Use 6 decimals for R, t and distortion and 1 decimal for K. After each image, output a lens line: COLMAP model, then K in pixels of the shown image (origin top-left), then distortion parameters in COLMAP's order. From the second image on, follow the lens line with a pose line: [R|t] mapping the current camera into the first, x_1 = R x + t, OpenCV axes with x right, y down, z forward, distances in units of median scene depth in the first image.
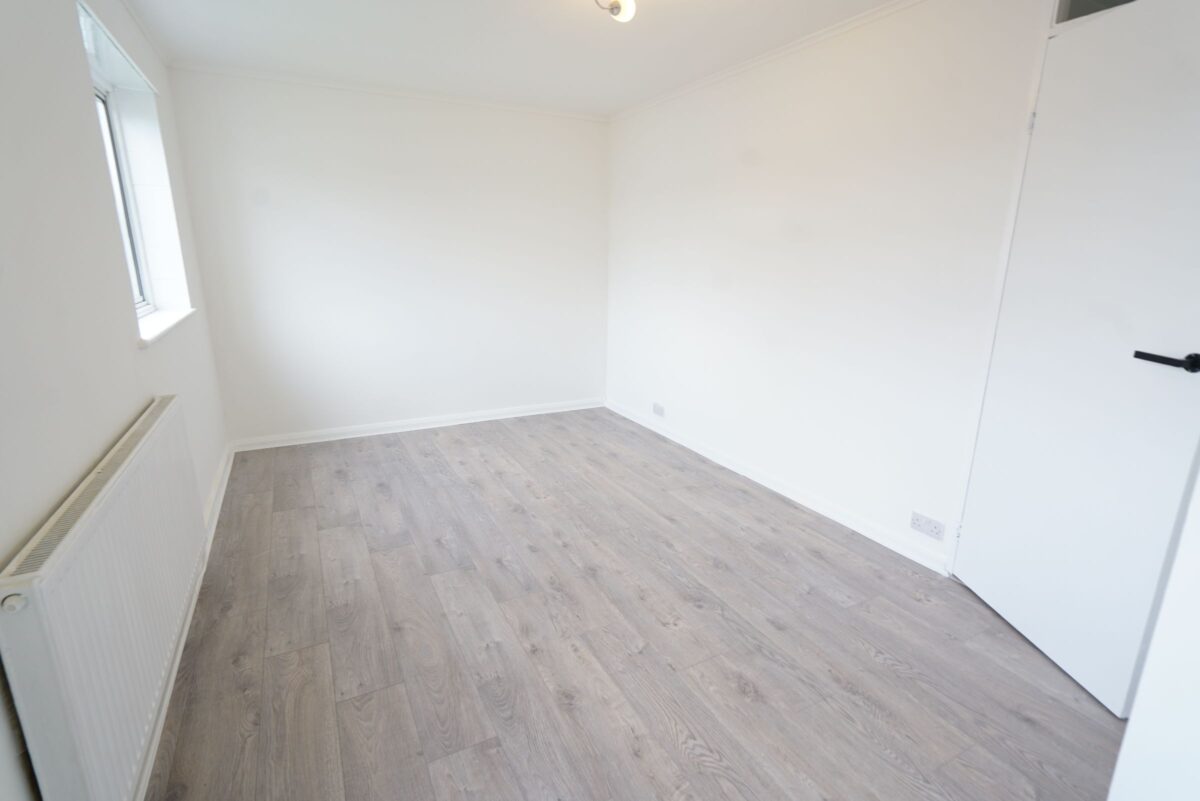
lens RADIAL K [[570.6, 0, 601.4], [0, 570.6, 397.7], [0, 0, 1]] dist [-0.001982, 0.001807]
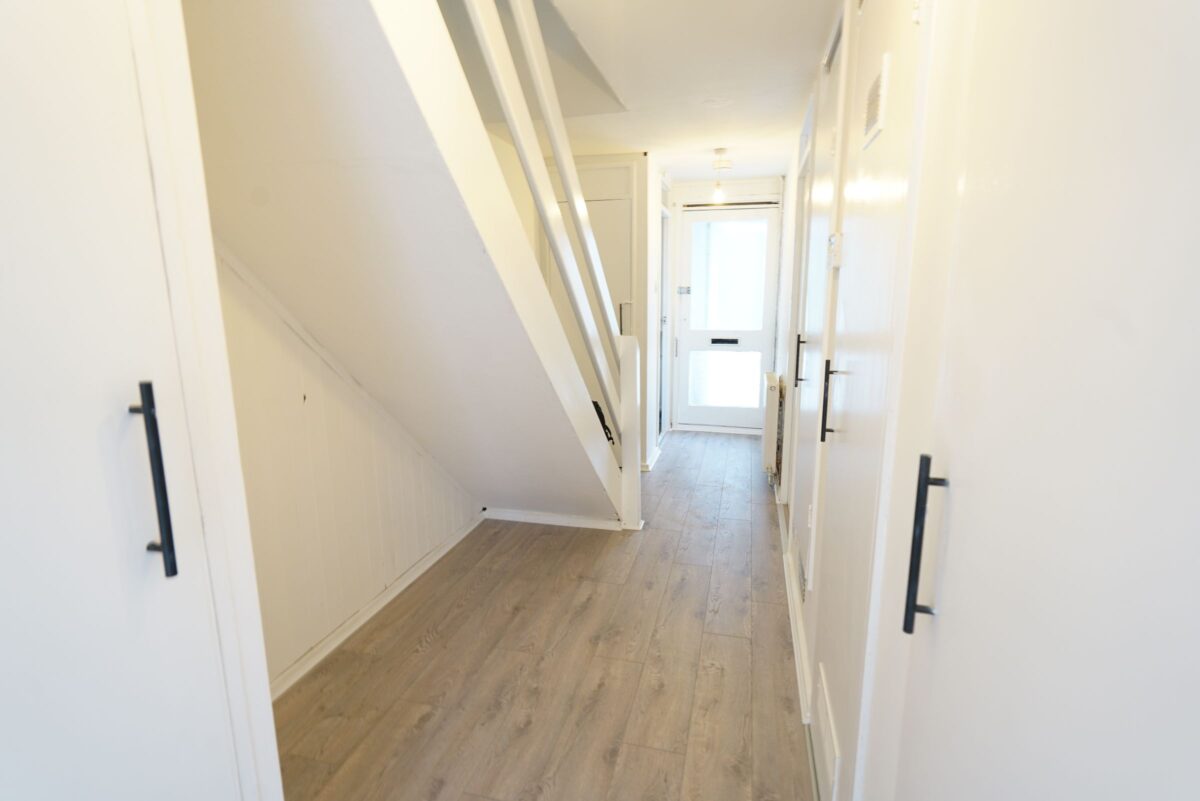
lens RADIAL K [[570.6, 0, 602.9], [0, 570.6, 398.7], [0, 0, 1]] dist [-0.001982, 0.001807]
pose [[-0.740480, -0.100188, 0.664568, -0.452701], [0.186856, 0.919150, 0.346768, -0.408459], [-0.645580, 0.380954, -0.661892, 1.506315]]
